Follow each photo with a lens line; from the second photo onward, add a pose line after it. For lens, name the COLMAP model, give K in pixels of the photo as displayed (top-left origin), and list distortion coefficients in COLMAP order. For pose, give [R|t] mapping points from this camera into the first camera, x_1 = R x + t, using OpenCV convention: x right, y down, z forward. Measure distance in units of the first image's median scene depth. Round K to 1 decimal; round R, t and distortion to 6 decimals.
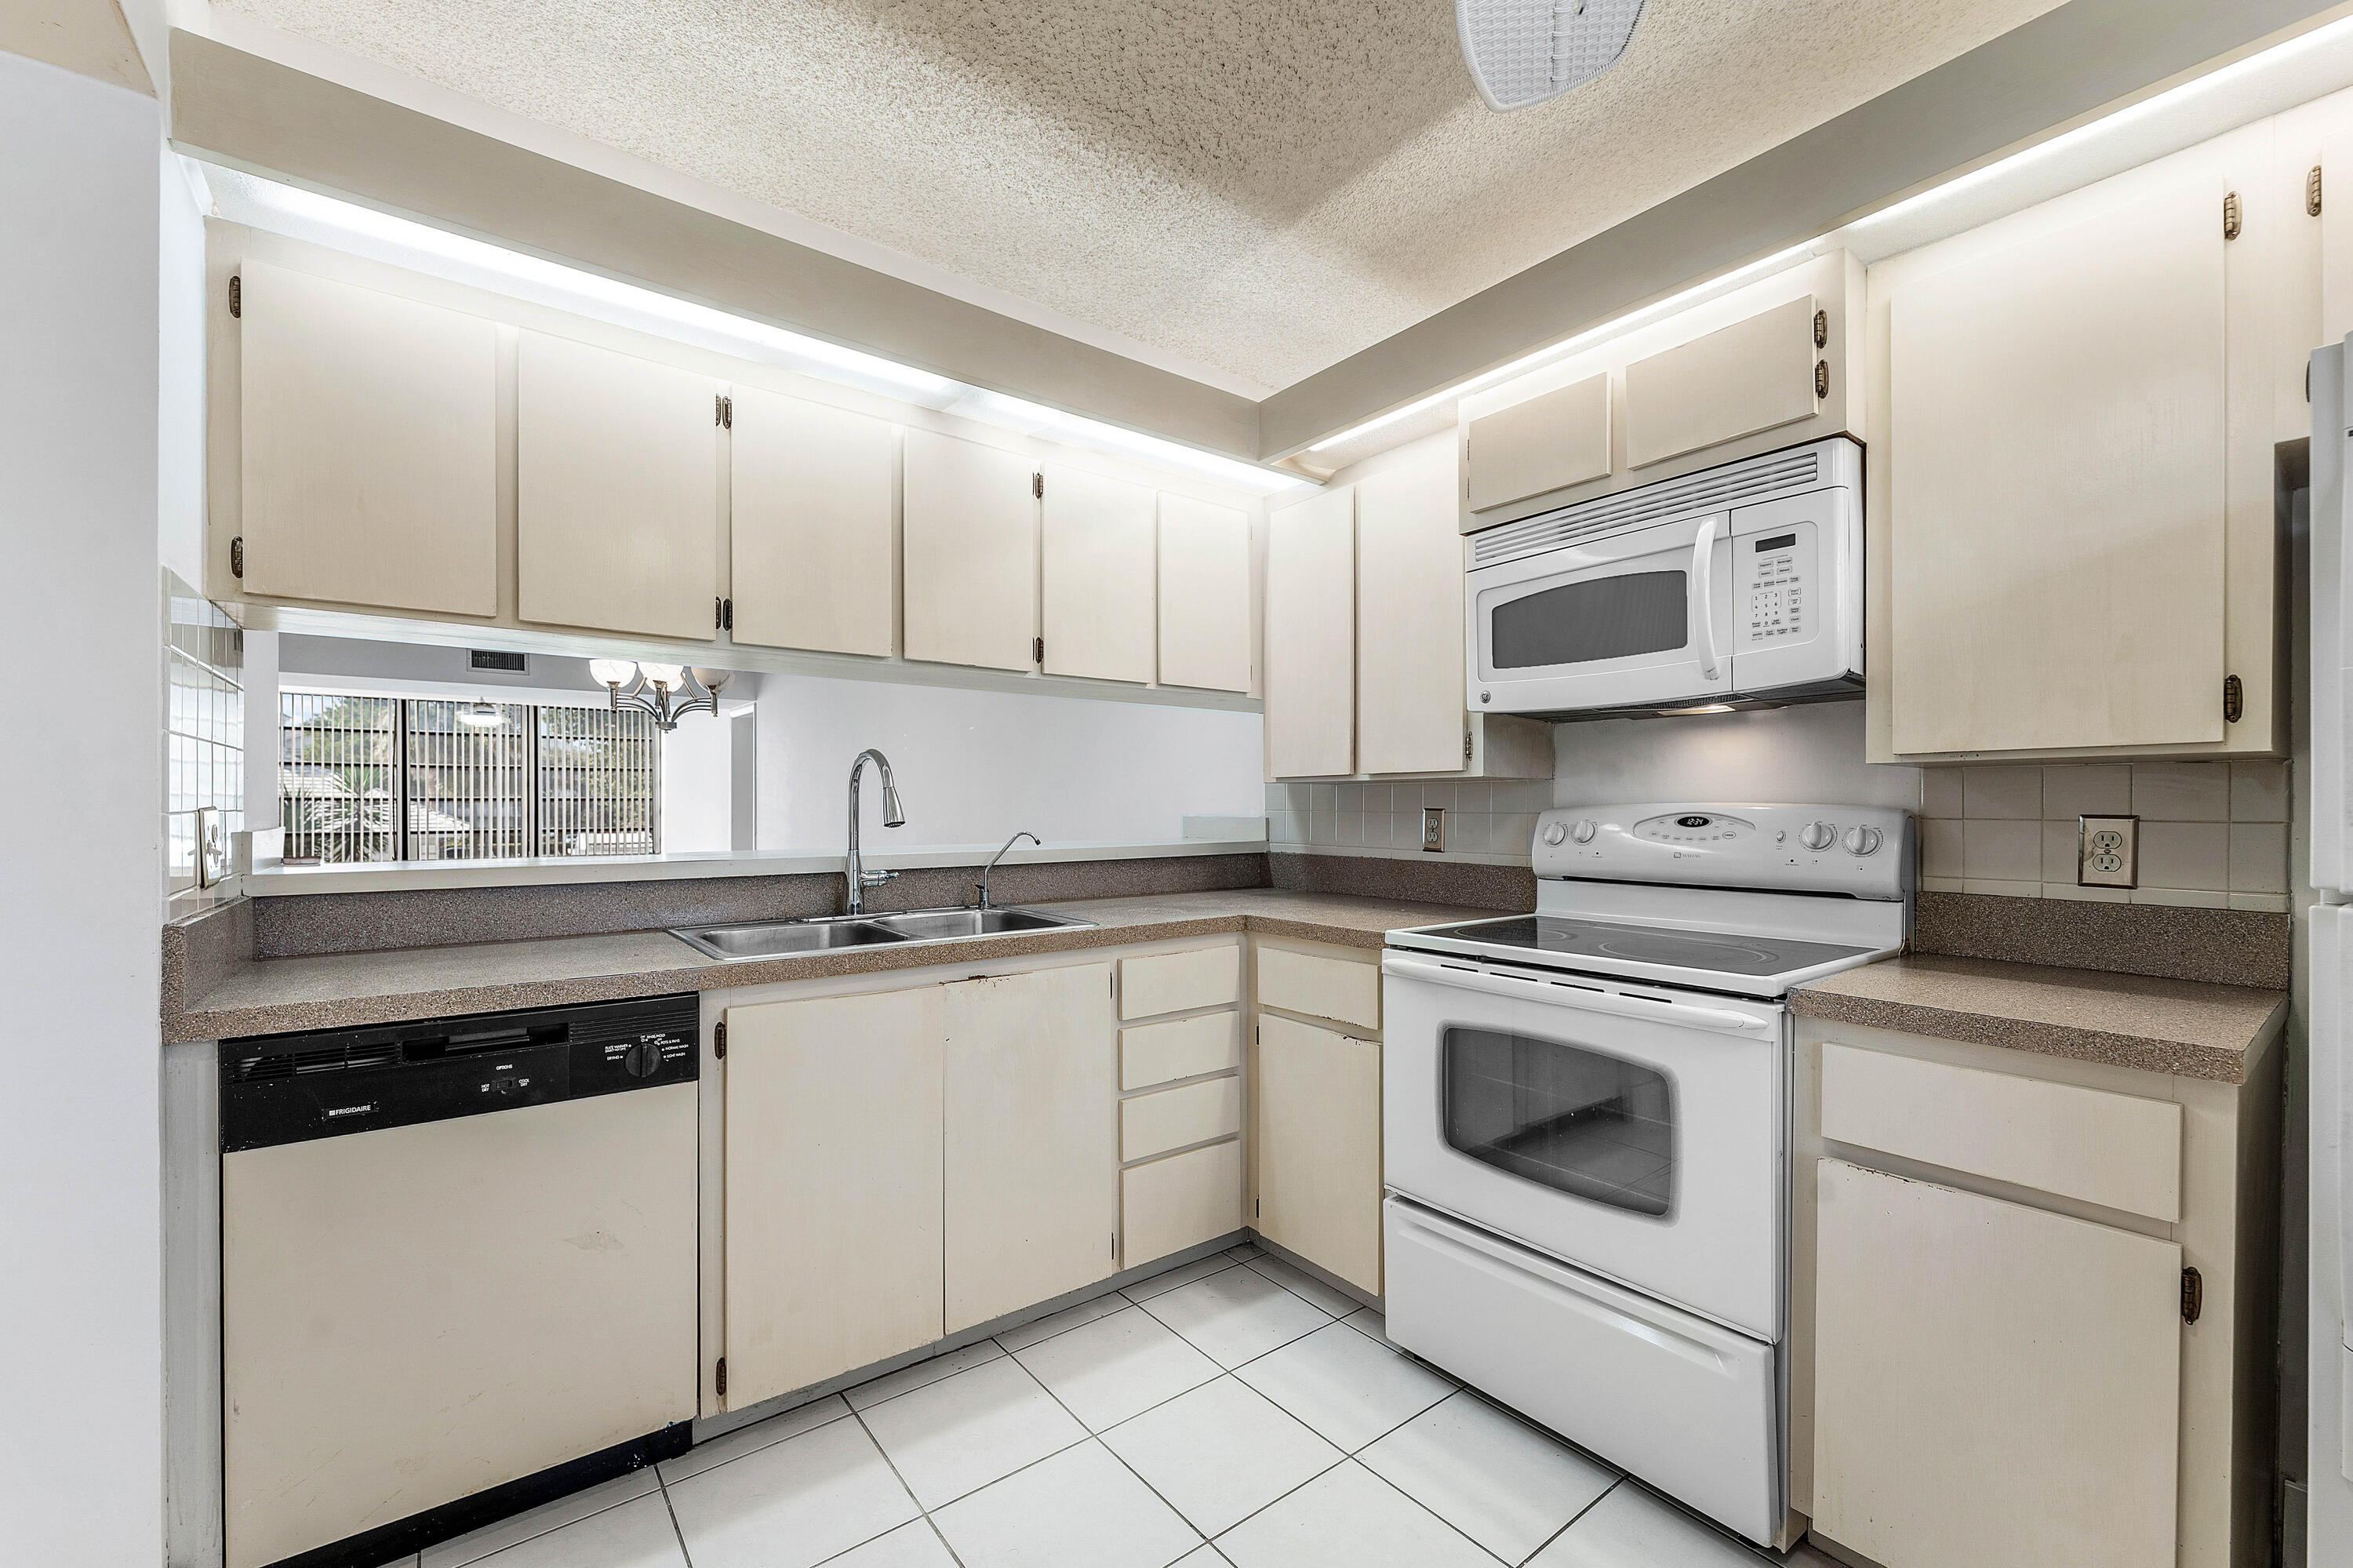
lens RADIAL K [[965.3, 0, 1176.5], [0, 965.3, 784.0], [0, 0, 1]] dist [0.000452, -0.000243]
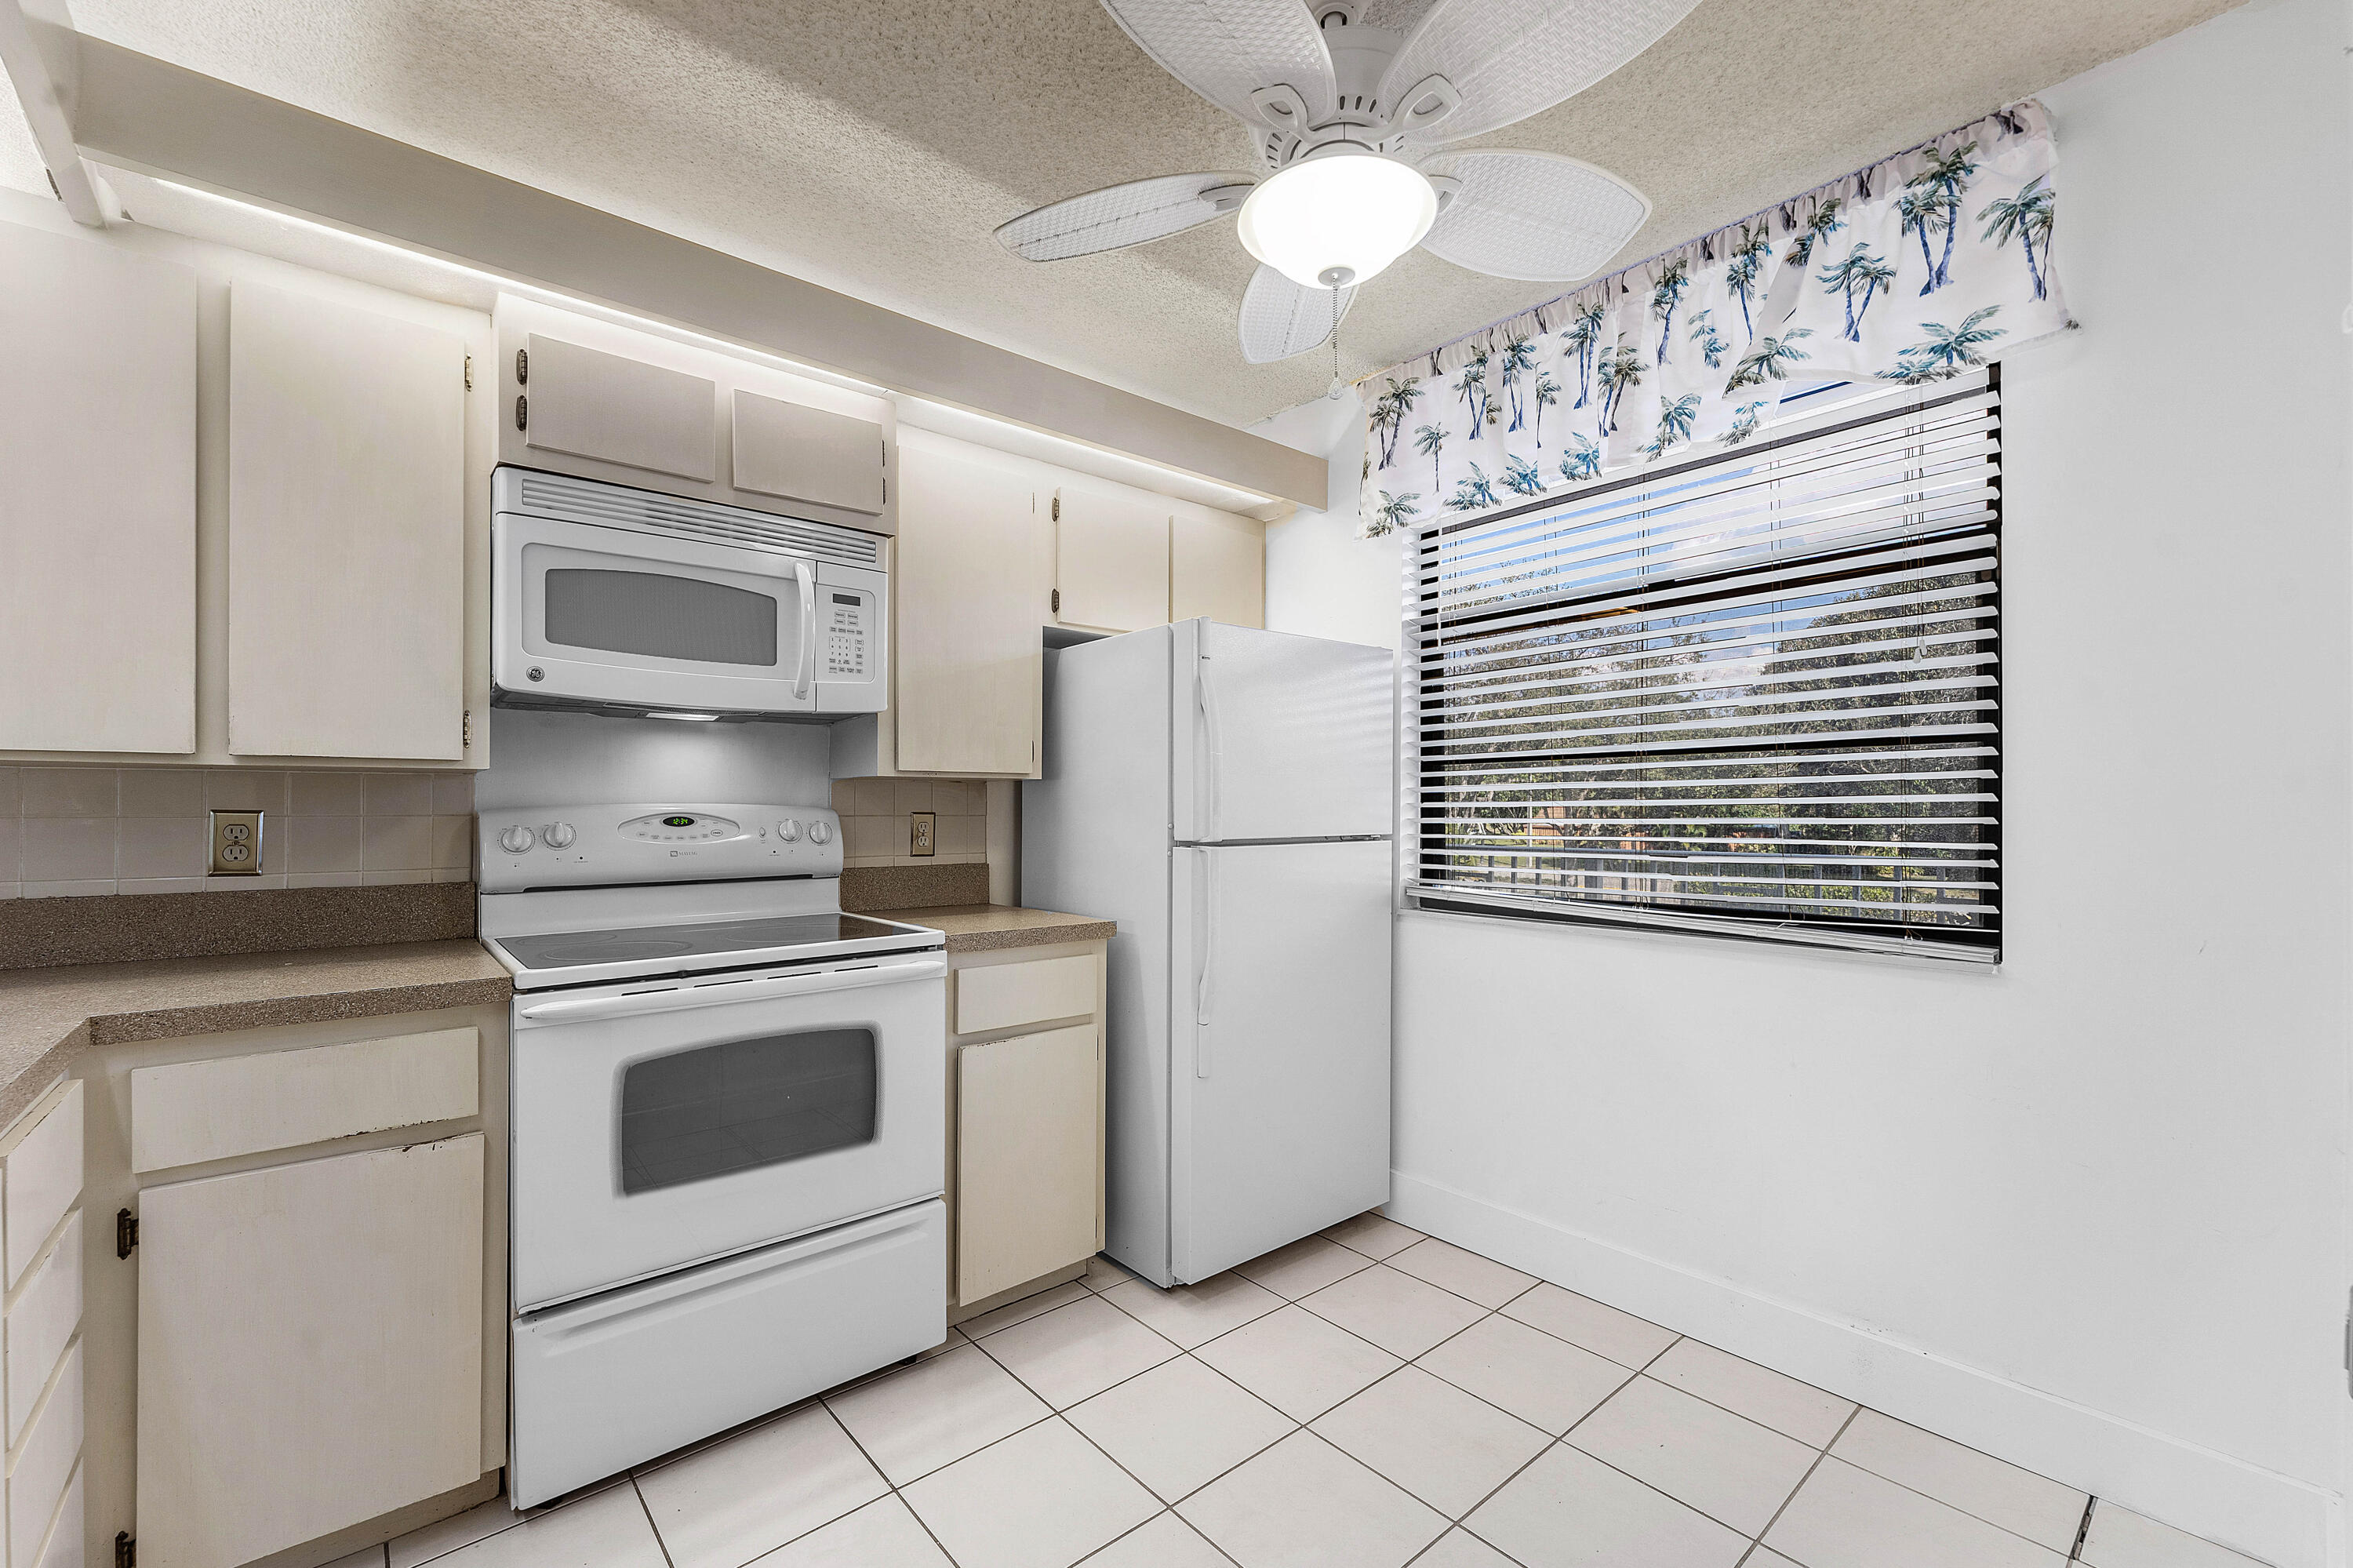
lens RADIAL K [[965.3, 0, 1176.5], [0, 965.3, 784.0], [0, 0, 1]] dist [0.000452, -0.000243]
pose [[-0.049436, 0.024794, 0.998470, -0.574228], [-0.022134, 0.999419, -0.025914, 0.014013], [-0.998532, -0.023381, -0.048858, 0.536930]]
